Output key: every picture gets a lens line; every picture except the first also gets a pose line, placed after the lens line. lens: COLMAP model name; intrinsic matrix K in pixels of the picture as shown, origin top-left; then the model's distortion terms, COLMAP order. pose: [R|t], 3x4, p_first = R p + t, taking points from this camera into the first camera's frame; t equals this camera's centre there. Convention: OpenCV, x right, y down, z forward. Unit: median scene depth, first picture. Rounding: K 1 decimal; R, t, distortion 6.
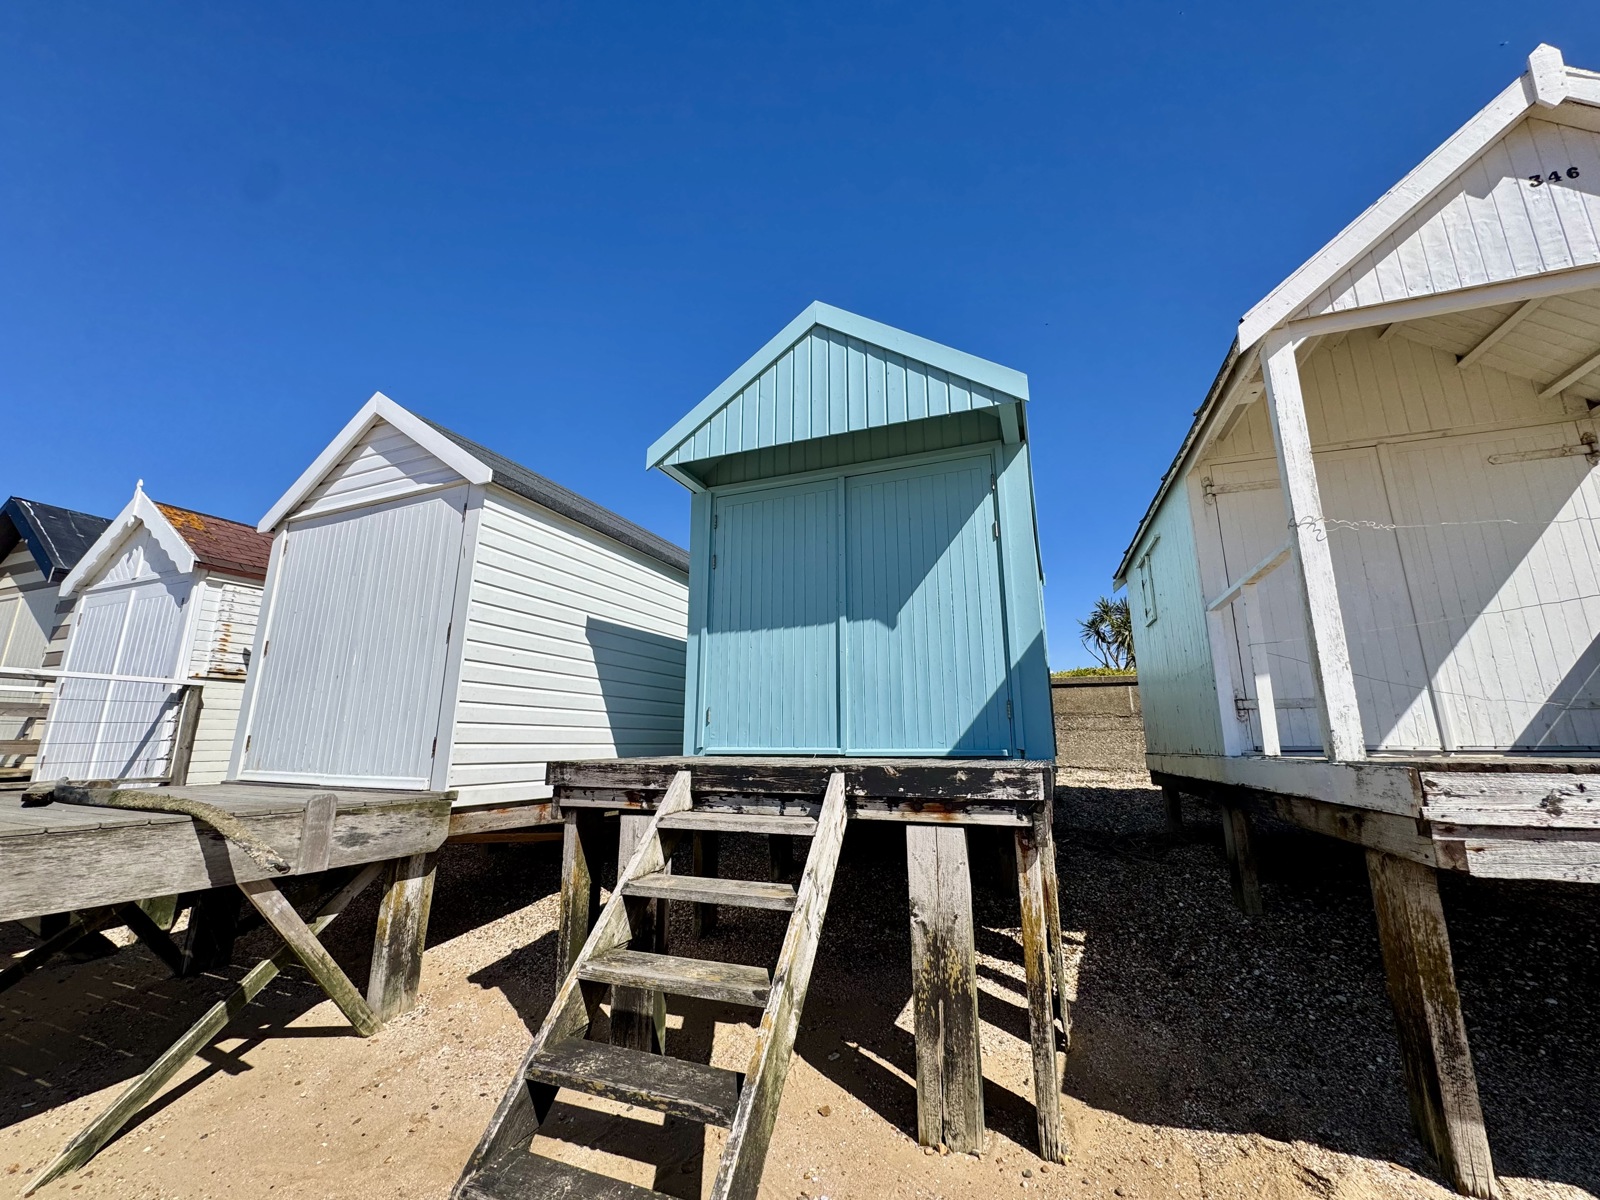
lens RADIAL K [[636.0, 0, 800.0], [0, 636.0, 600.0], [0, 0, 1]] dist [-0.000355, -0.000459]
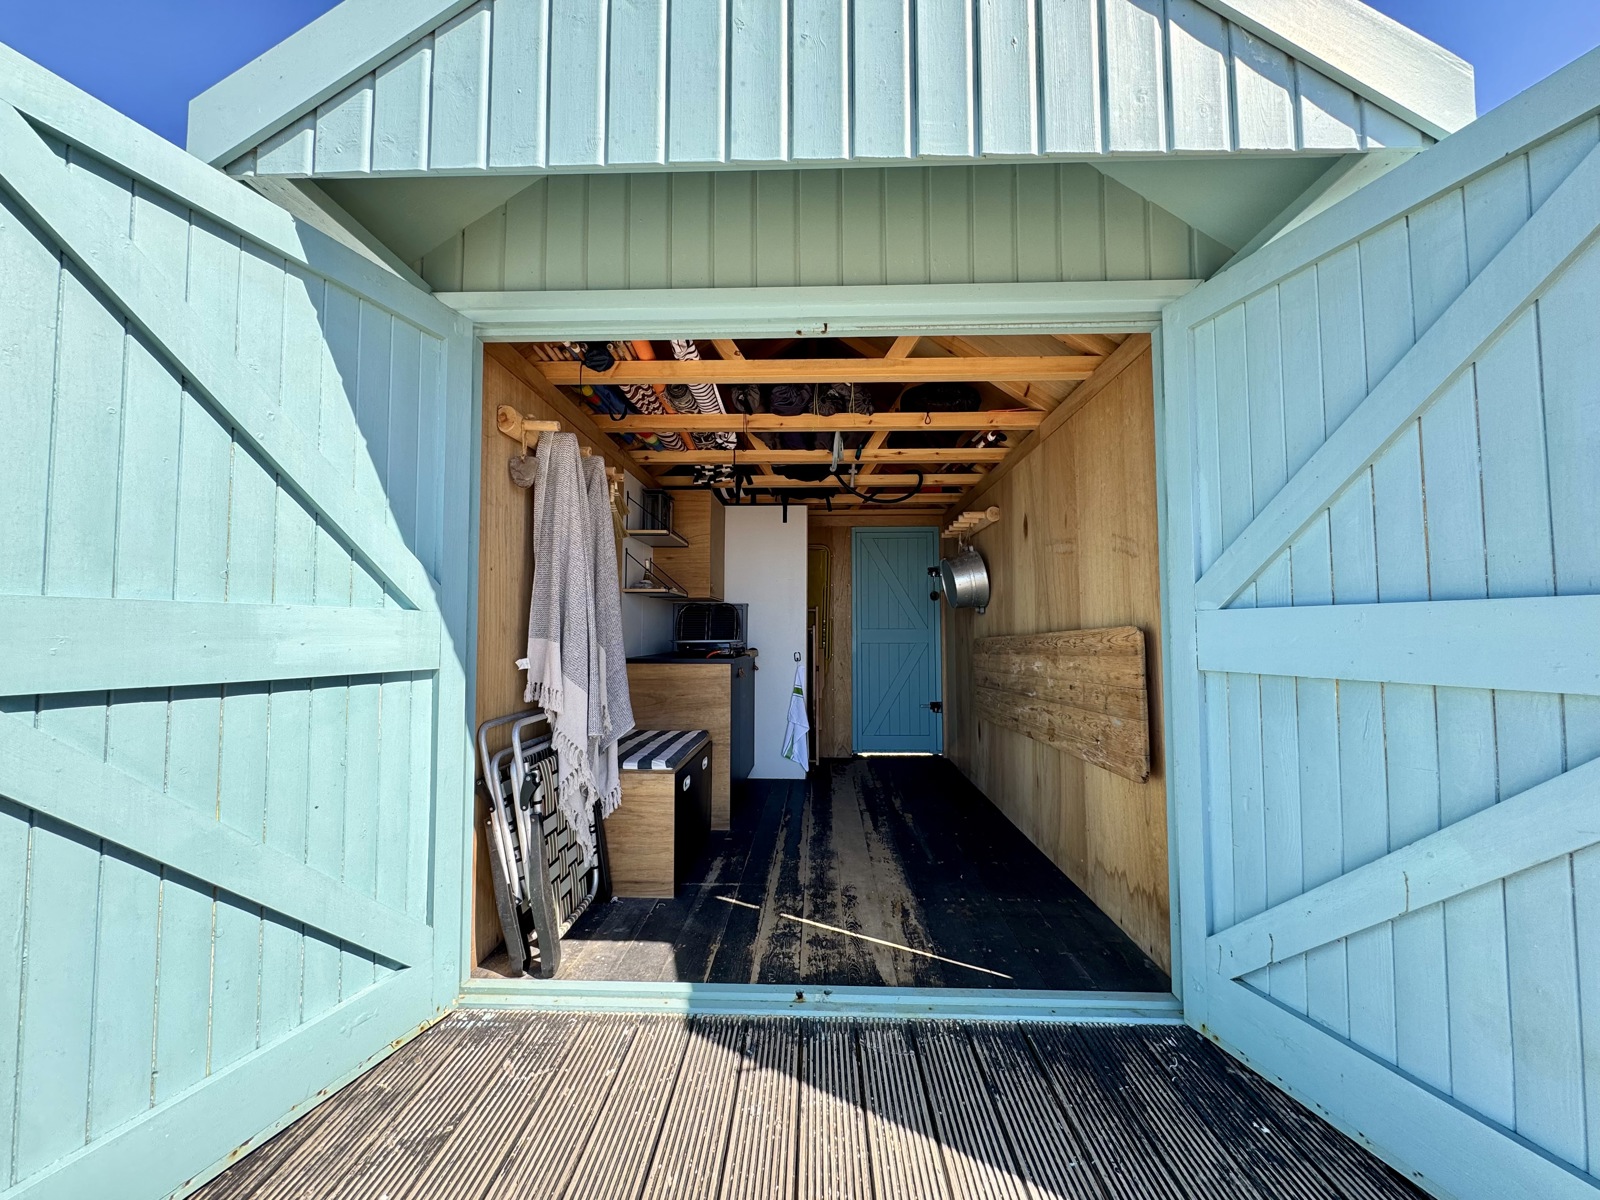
lens RADIAL K [[636.0, 0, 800.0], [0, 636.0, 600.0], [0, 0, 1]] dist [-0.000355, -0.000459]
pose [[0.940117, 0.016325, 0.340461, -0.098438], [-0.074225, 0.984687, 0.157742, -0.106743], [-0.332672, -0.173567, 0.926933, 0.801918]]
